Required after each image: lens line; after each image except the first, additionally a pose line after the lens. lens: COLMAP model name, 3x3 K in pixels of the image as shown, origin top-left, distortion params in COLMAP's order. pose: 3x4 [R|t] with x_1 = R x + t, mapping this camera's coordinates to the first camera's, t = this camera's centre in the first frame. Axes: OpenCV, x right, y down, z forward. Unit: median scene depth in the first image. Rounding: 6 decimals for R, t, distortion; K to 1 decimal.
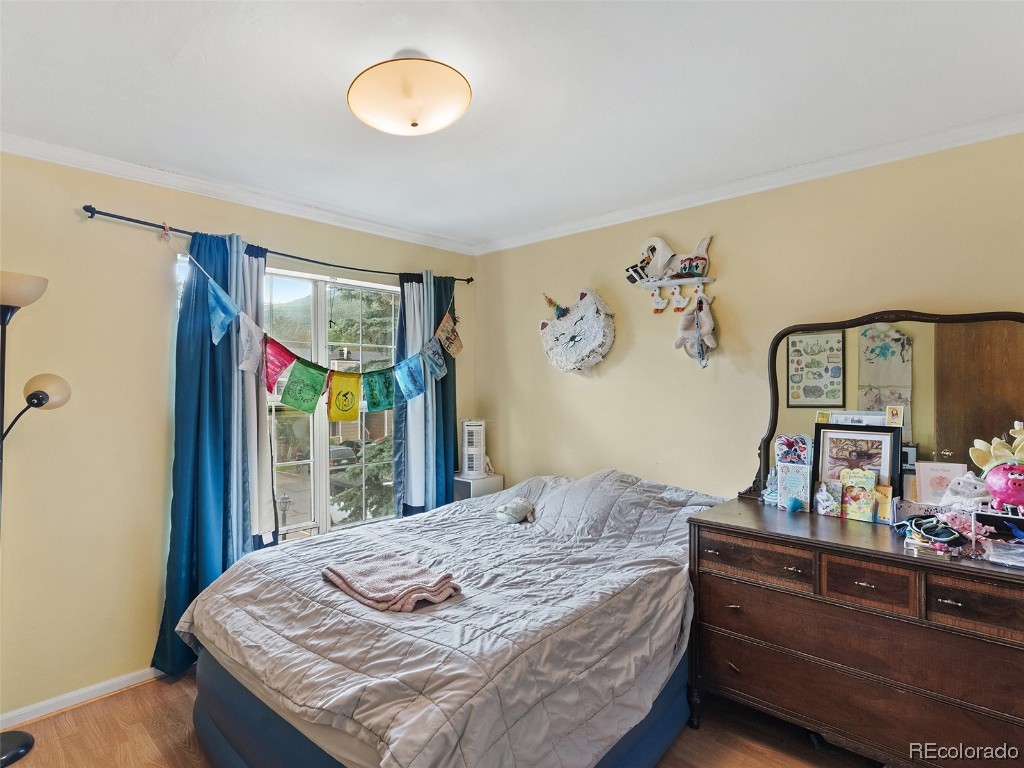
lens RADIAL K [[551.5, 0, 505.0], [0, 551.5, 381.5], [0, 0, 1]] dist [0.004104, -0.000494]
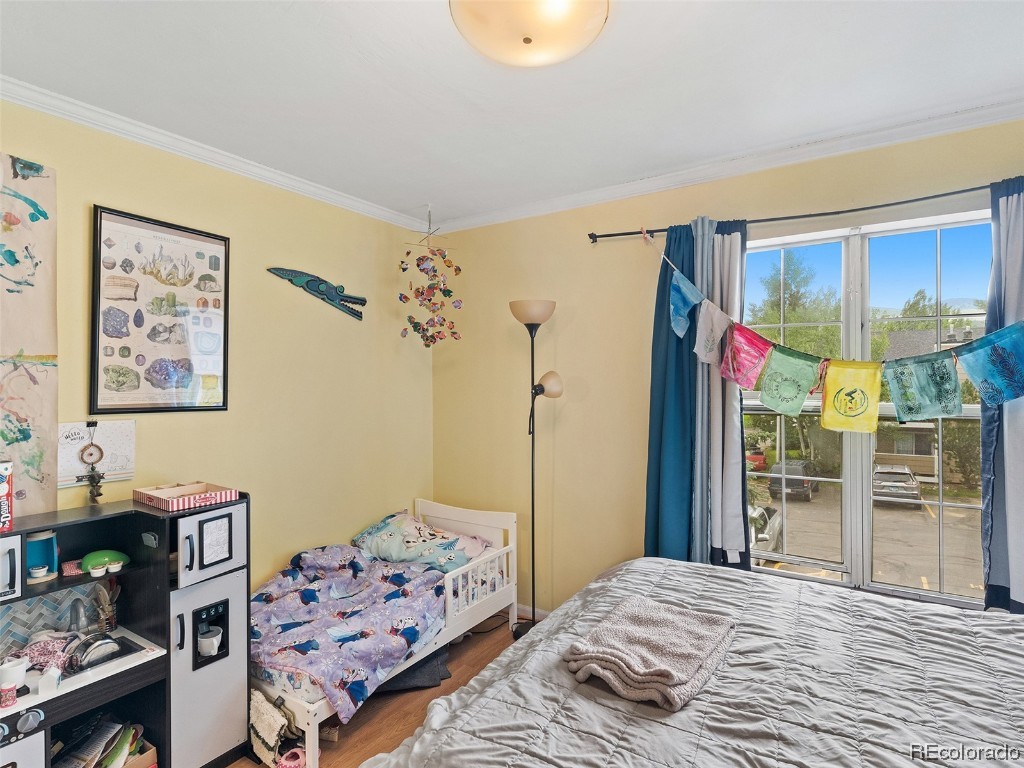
lens RADIAL K [[551.5, 0, 505.0], [0, 551.5, 381.5], [0, 0, 1]] dist [0.004104, -0.000494]
pose [[0.178609, 0.005233, -0.983906, 0.392385], [0.007024, 0.999954, 0.006594, 0.001584], [0.983895, -0.008089, 0.178564, 0.548407]]
